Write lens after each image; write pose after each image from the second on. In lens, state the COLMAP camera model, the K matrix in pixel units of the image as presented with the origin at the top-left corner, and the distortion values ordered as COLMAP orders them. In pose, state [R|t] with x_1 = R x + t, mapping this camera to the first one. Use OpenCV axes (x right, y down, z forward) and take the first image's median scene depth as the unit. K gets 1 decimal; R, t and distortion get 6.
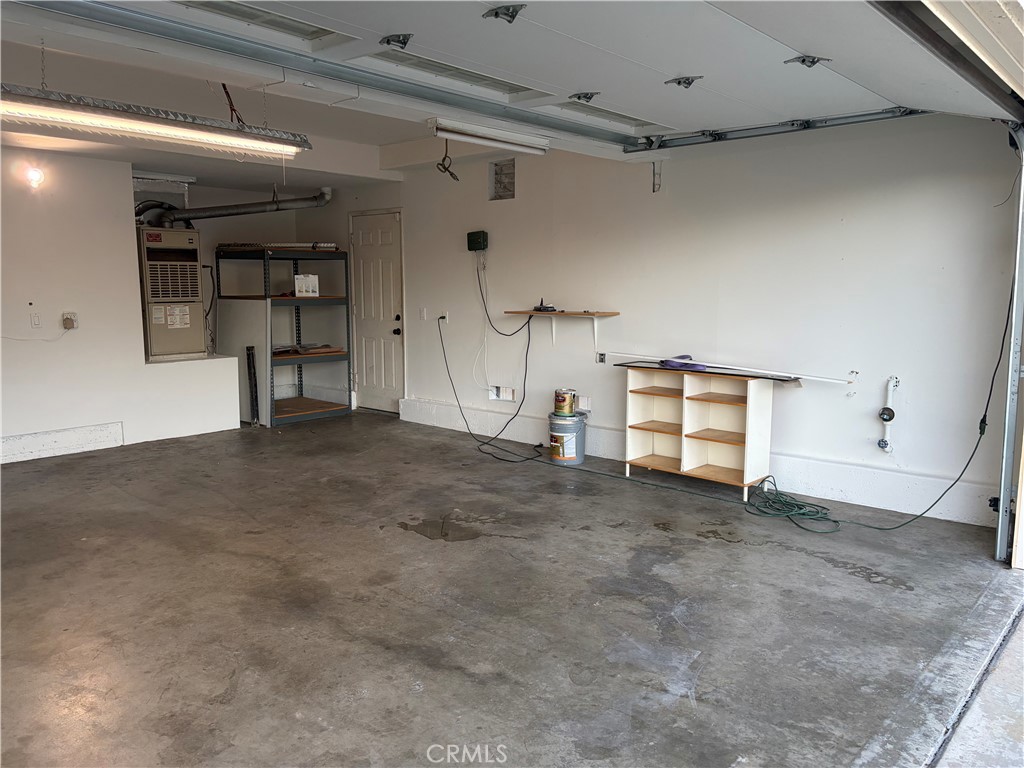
lens RADIAL K [[772.9, 0, 510.5], [0, 772.9, 387.8], [0, 0, 1]] dist [0.061582, -0.061801]
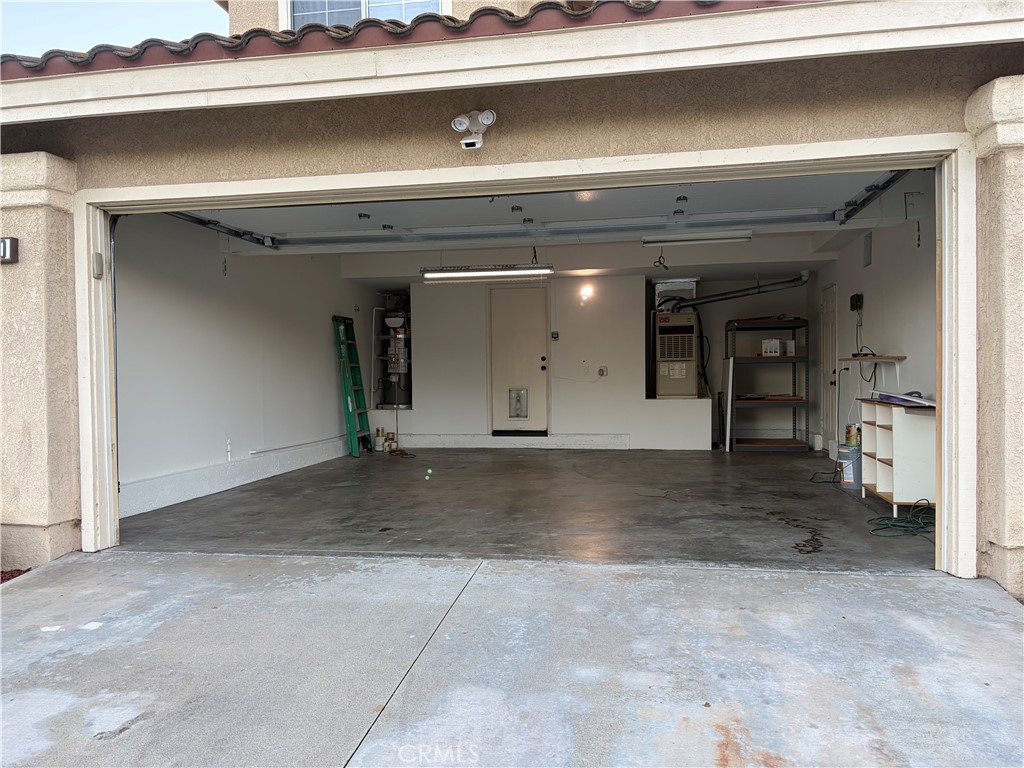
lens RADIAL K [[772.9, 0, 509.4], [0, 772.9, 386.1], [0, 0, 1]] dist [0.061582, -0.061801]
pose [[0.518448, 0.006548, -0.855084, 1.139011], [-0.104579, 0.992950, -0.055805, 0.092980], [0.848690, 0.118356, 0.515478, -0.066133]]
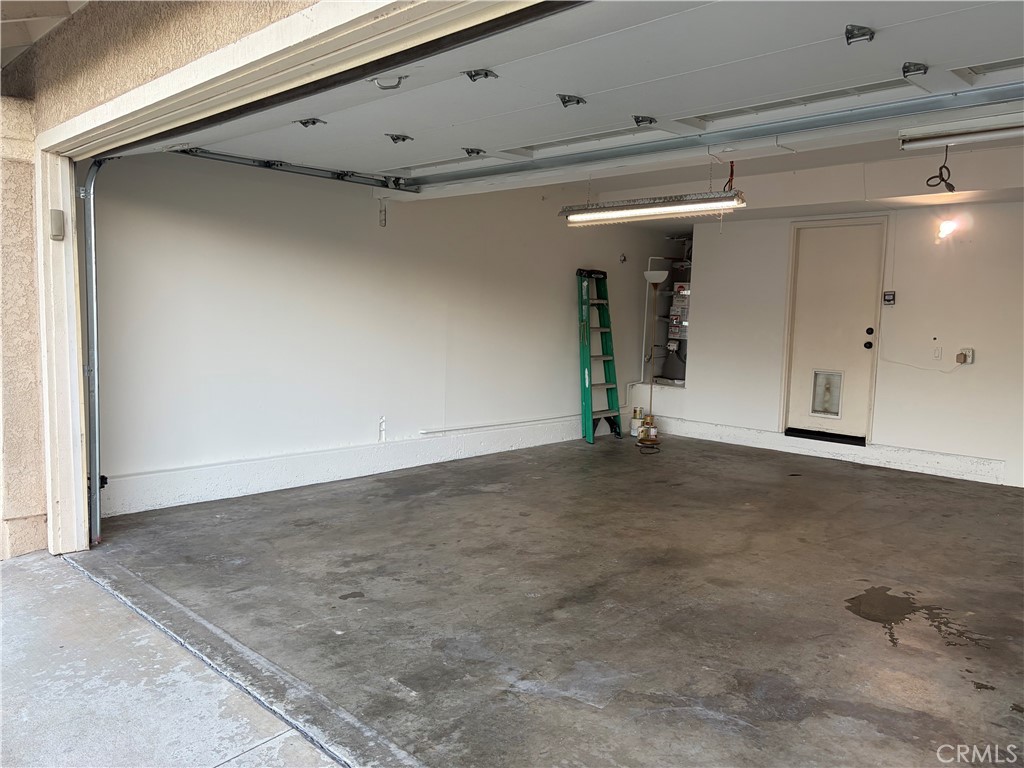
lens RADIAL K [[772.9, 0, 504.9], [0, 772.9, 379.6], [0, 0, 1]] dist [0.061582, -0.061801]
pose [[-0.051847, 0.086432, -0.994908, 0.799060], [-0.161317, 0.982439, 0.093756, -0.075990], [0.985540, 0.165356, -0.036994, 0.609262]]
